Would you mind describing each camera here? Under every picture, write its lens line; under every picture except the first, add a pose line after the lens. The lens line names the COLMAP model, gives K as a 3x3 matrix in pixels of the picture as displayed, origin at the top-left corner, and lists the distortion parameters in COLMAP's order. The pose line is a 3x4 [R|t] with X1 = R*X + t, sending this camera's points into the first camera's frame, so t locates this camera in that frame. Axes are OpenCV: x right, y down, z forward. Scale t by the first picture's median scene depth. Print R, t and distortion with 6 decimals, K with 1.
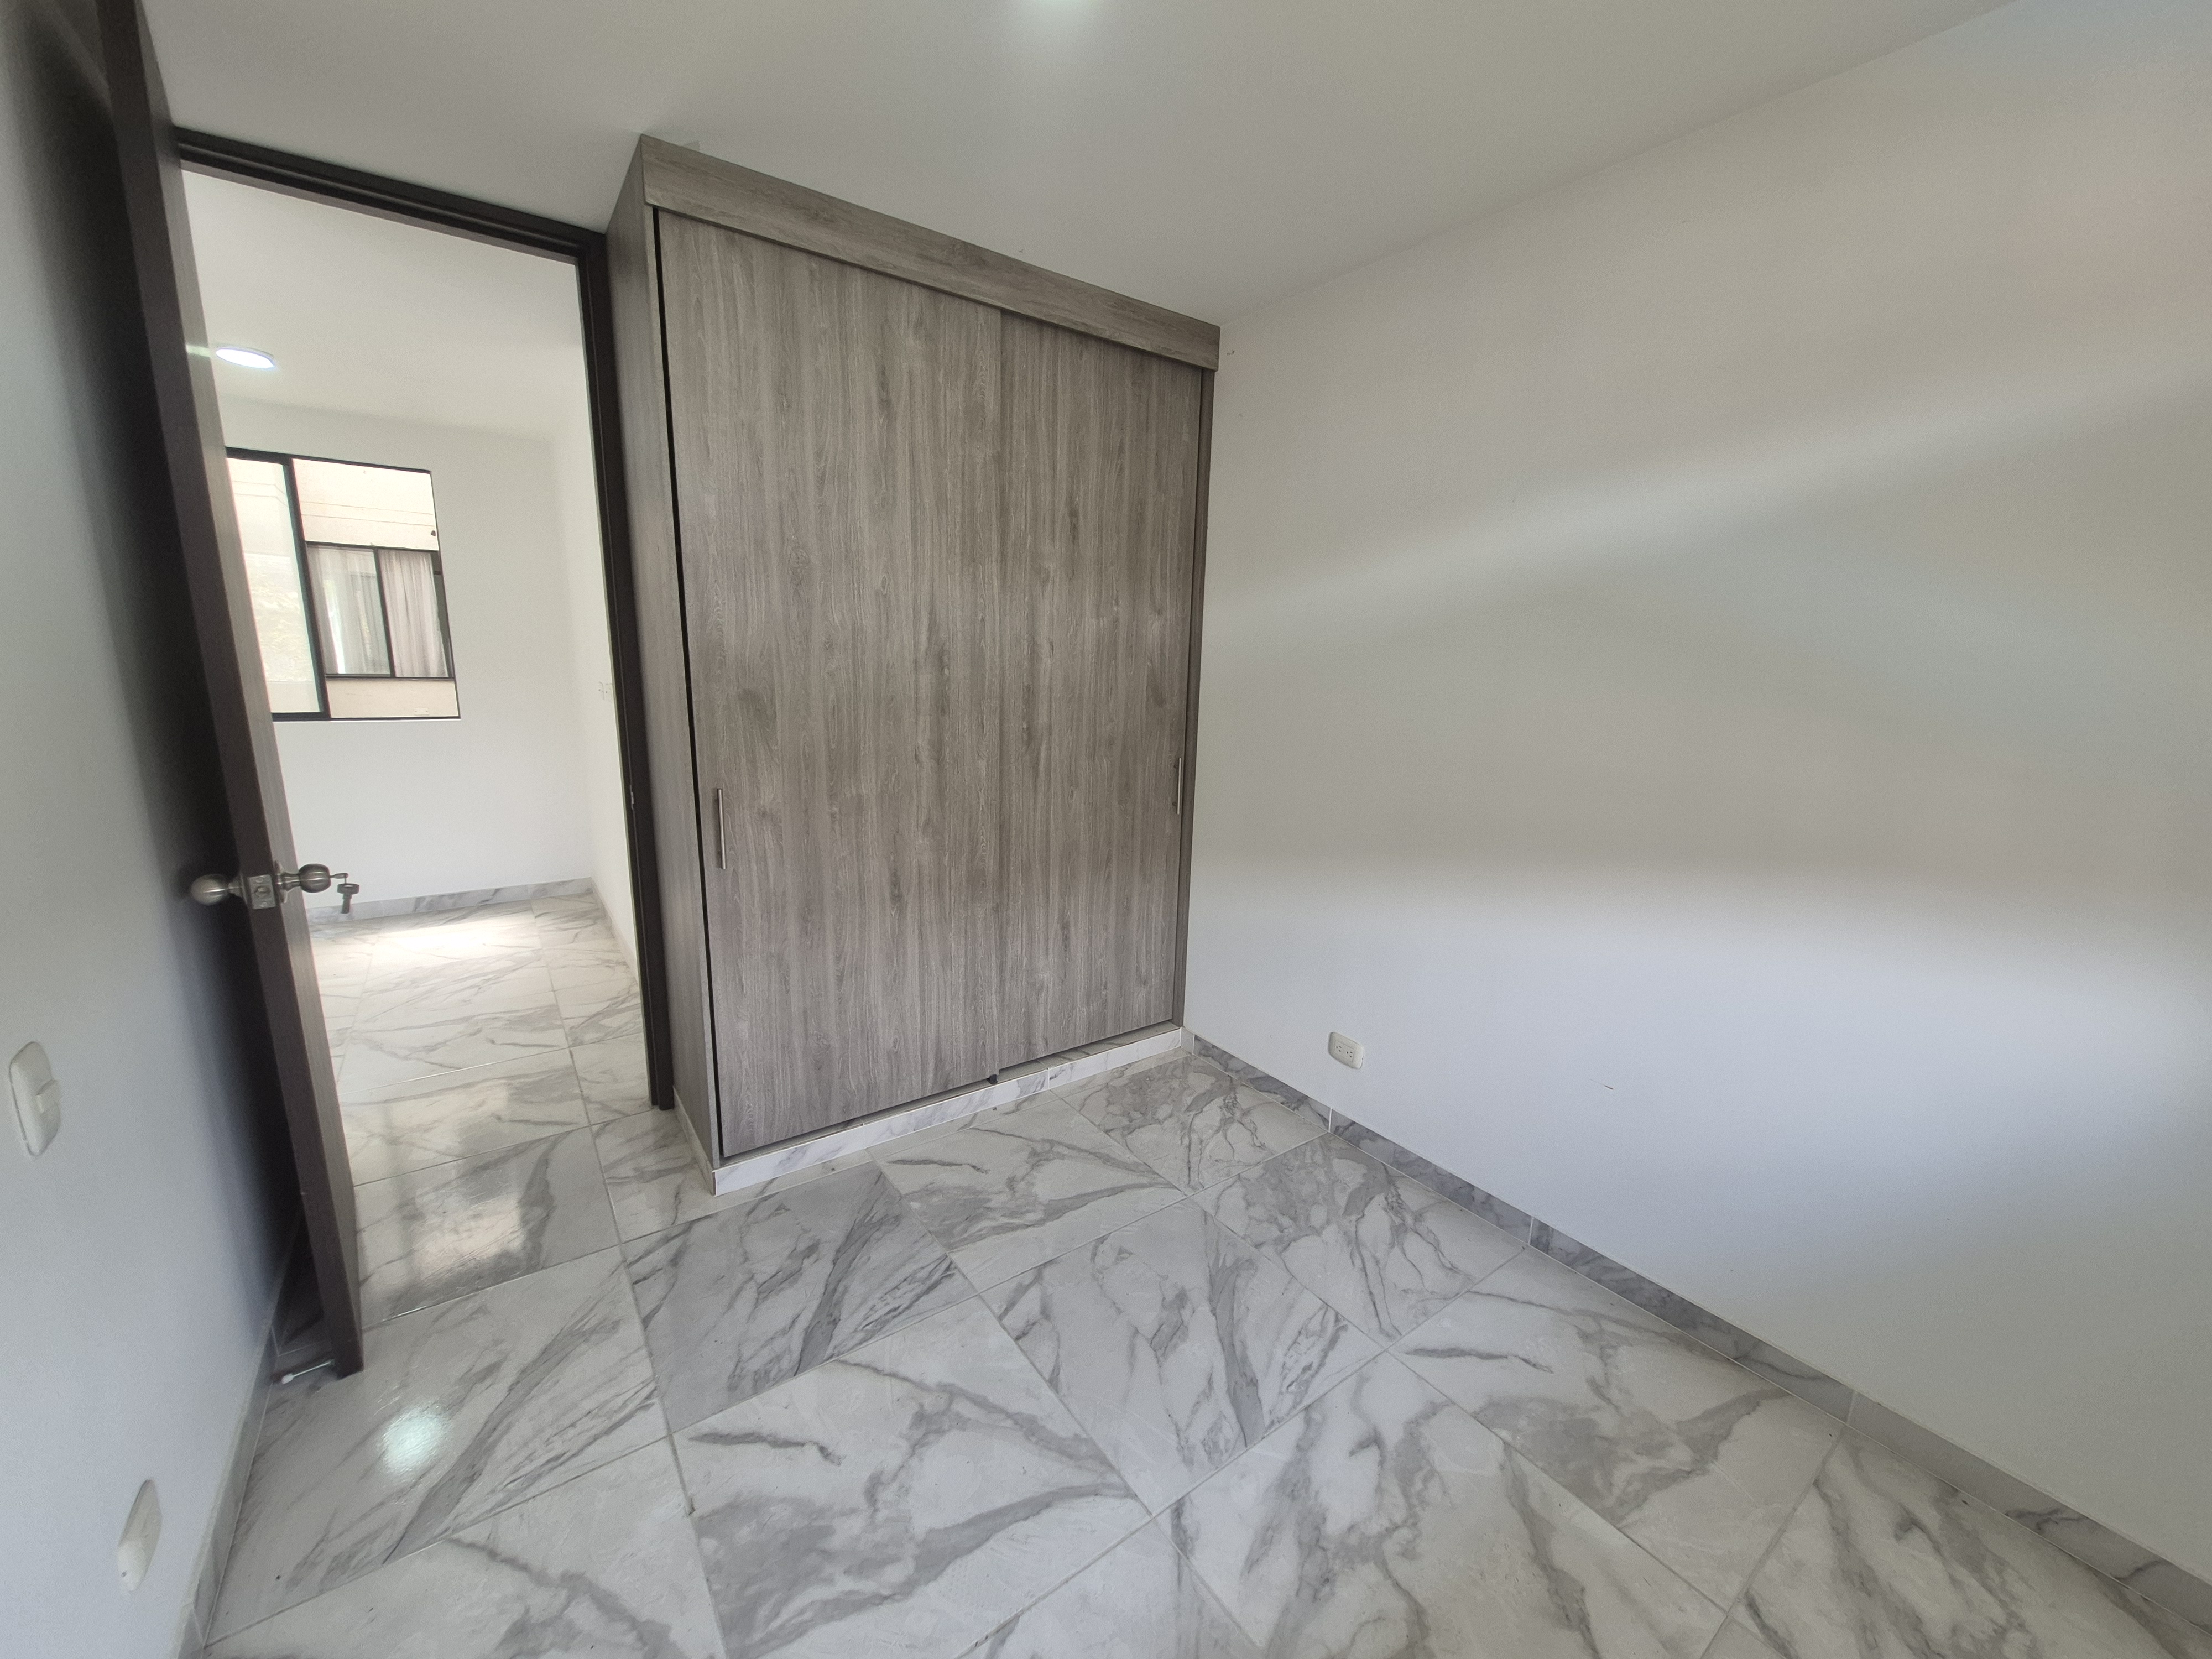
lens RADIAL K [[843.5, 0, 1106.0], [0, 843.5, 829.5], [0, 0, 1]] dist [-0.014323, 0.000005]
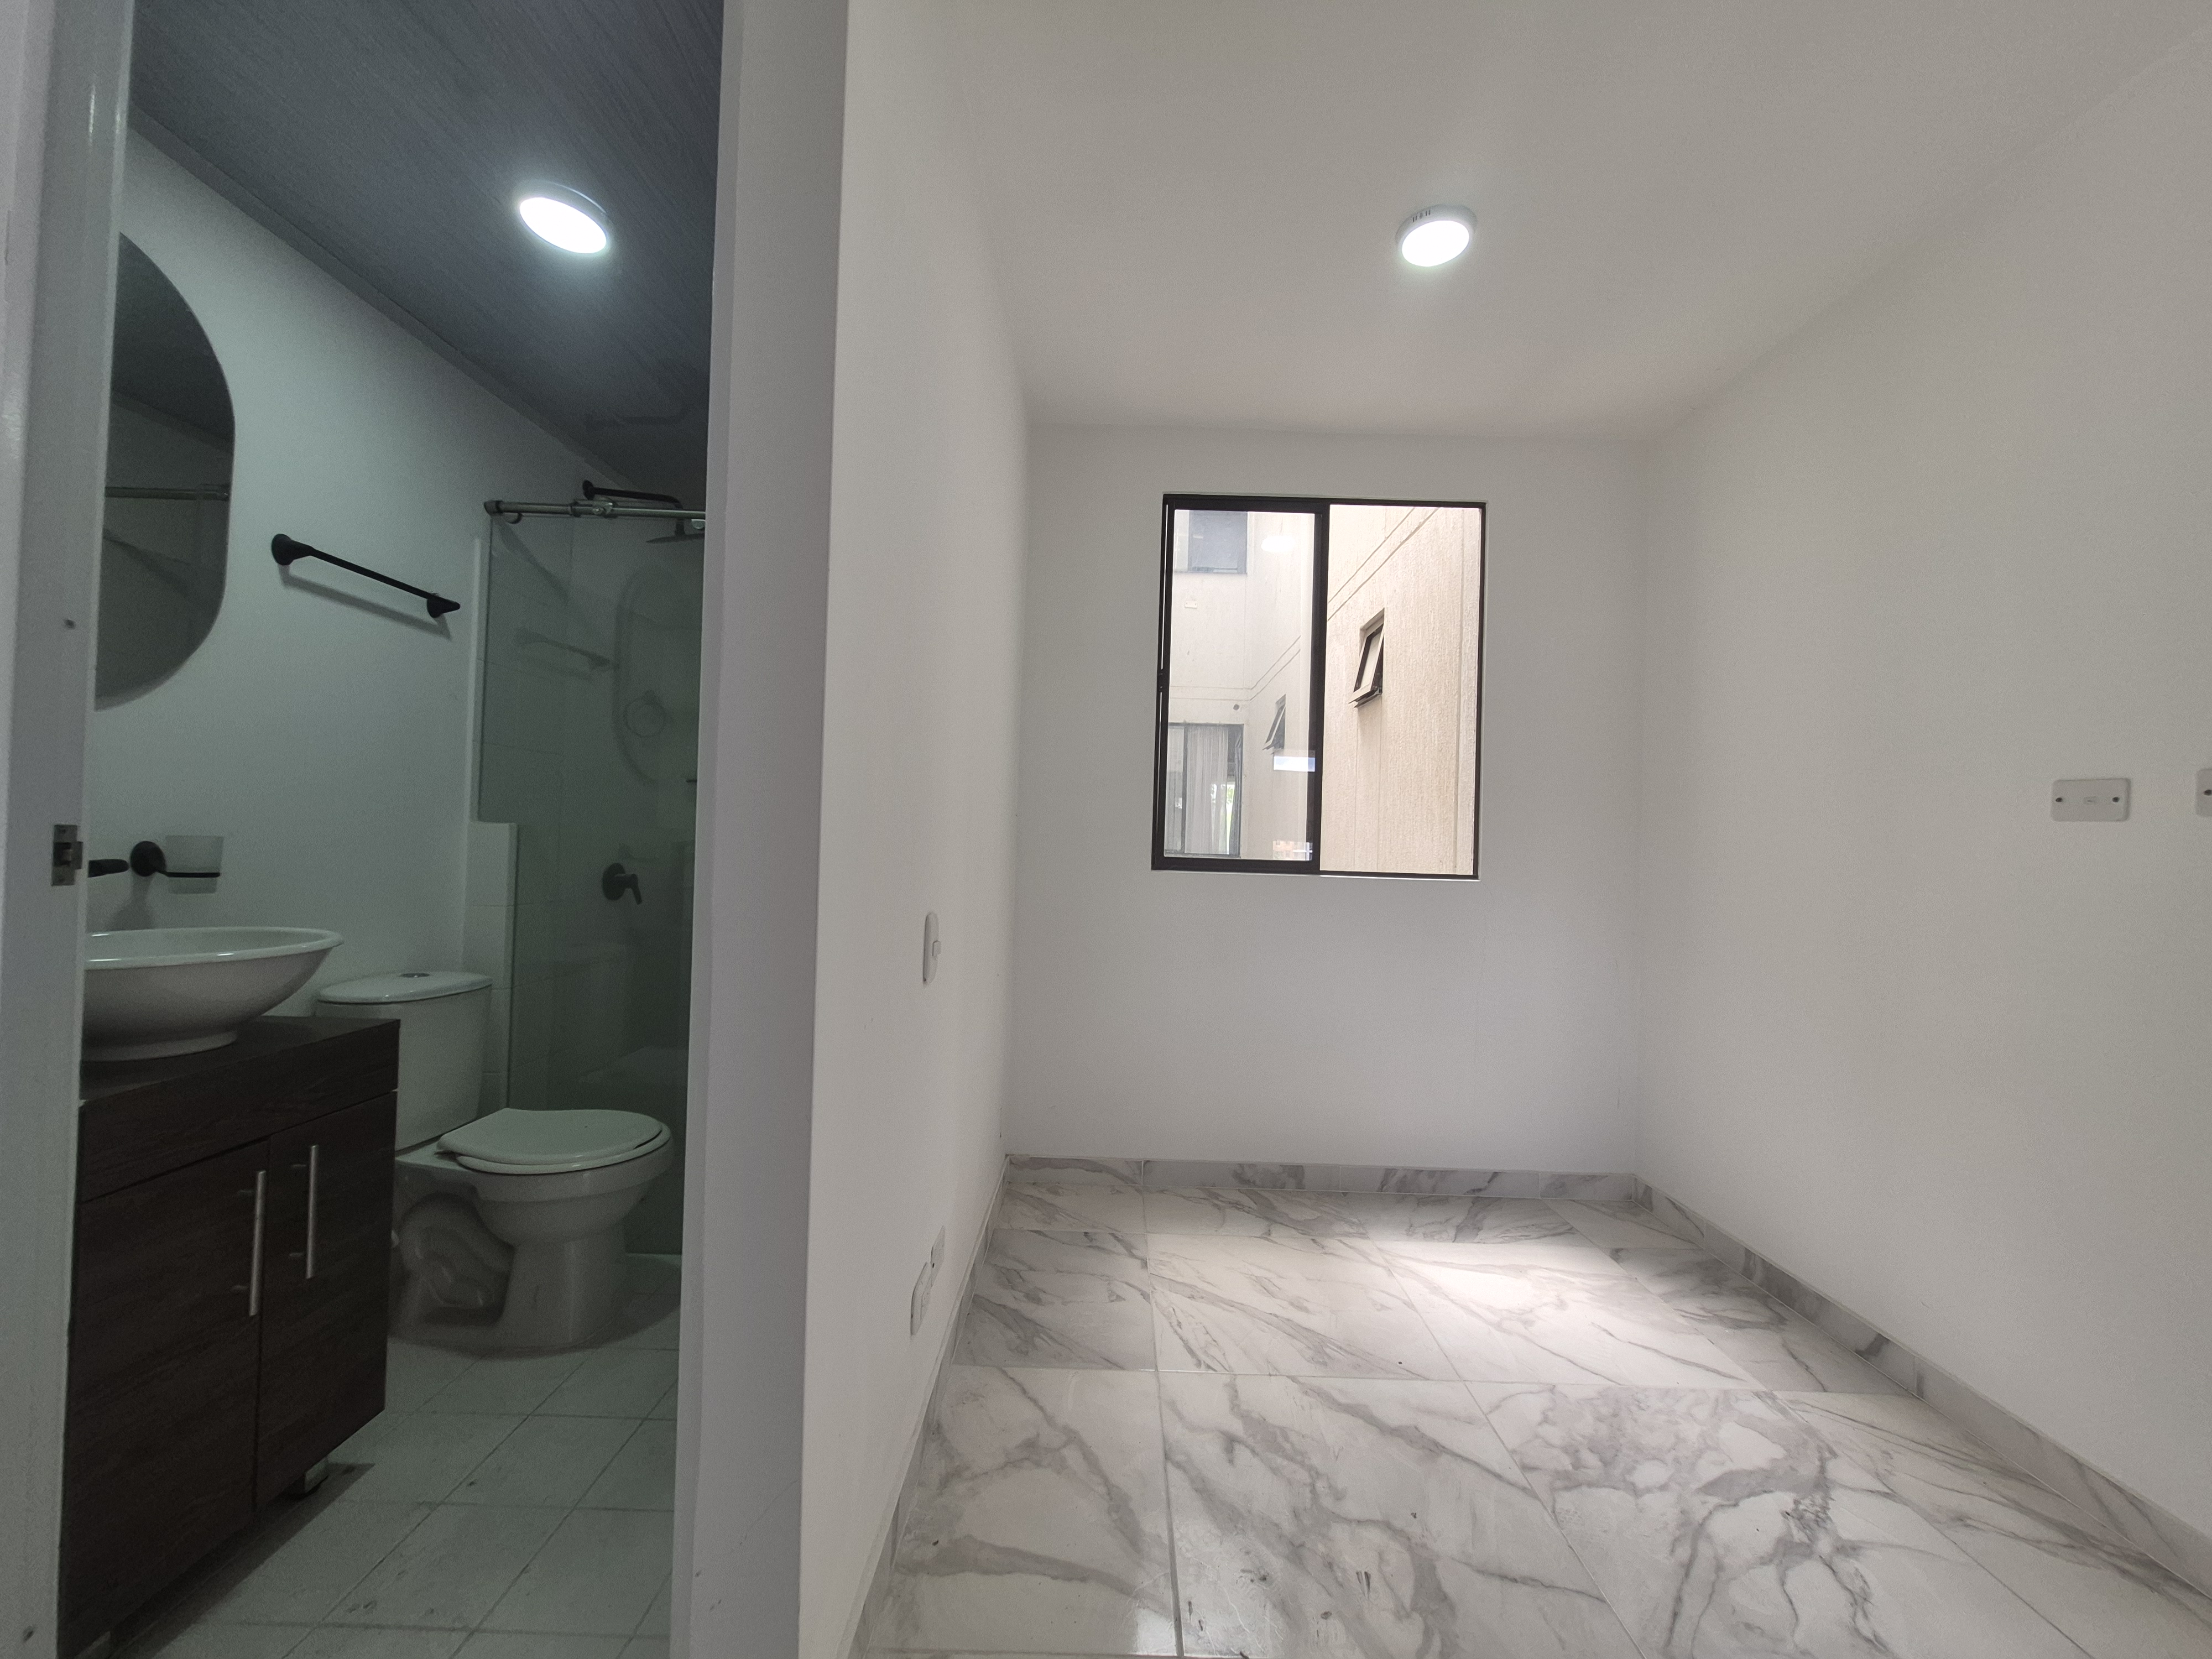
lens RADIAL K [[843.5, 0, 1106.0], [0, 843.5, 829.5], [0, 0, 1]] dist [-0.014323, 0.000005]
pose [[0.791553, -0.014769, -0.610922, -0.638352], [-0.129910, 0.972791, -0.191838, -0.015420], [0.597133, 0.231214, 0.768097, 0.366609]]
